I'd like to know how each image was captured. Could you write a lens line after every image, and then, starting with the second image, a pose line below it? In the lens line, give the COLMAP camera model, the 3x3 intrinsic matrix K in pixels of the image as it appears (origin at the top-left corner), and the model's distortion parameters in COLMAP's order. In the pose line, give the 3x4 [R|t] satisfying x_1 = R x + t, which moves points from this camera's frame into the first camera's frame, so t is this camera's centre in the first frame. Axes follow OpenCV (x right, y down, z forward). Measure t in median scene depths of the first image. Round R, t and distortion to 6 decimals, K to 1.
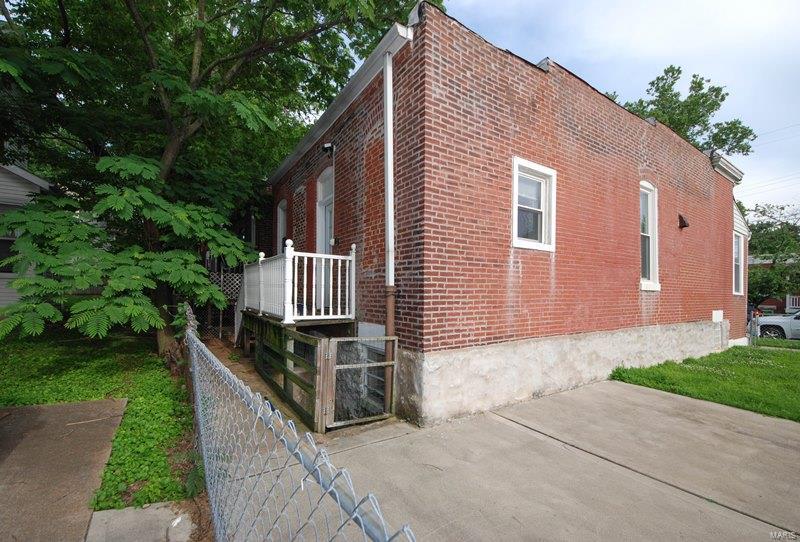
lens RADIAL K [[352.8, 0, 403.9], [0, 352.8, 279.9], [0, 0, 1]] dist [0.000589, -0.000542]
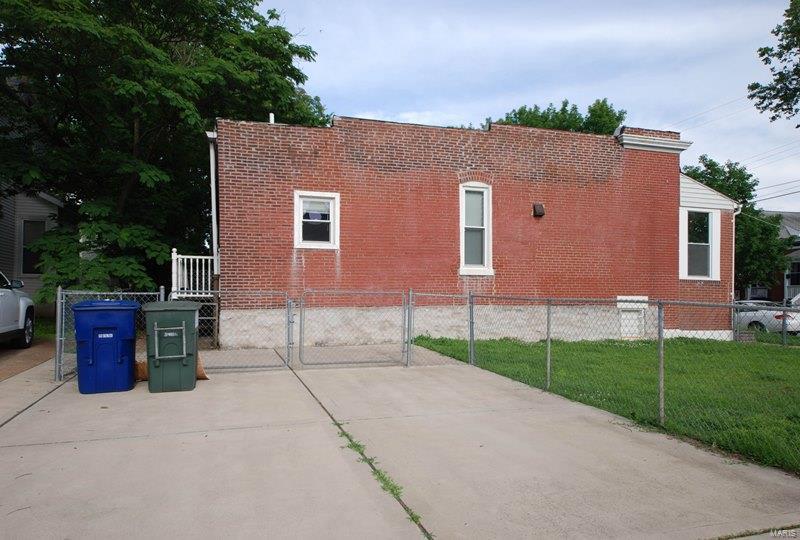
lens RADIAL K [[551.4, 0, 400.0], [0, 551.4, 270.0], [0, 0, 1]] dist [0.029601, 0.003509]
pose [[0.961806, -0.024028, -0.272676, 1.289481], [0.021232, 0.999687, -0.013198, 0.041870], [0.272908, 0.006905, 0.962015, -1.124267]]
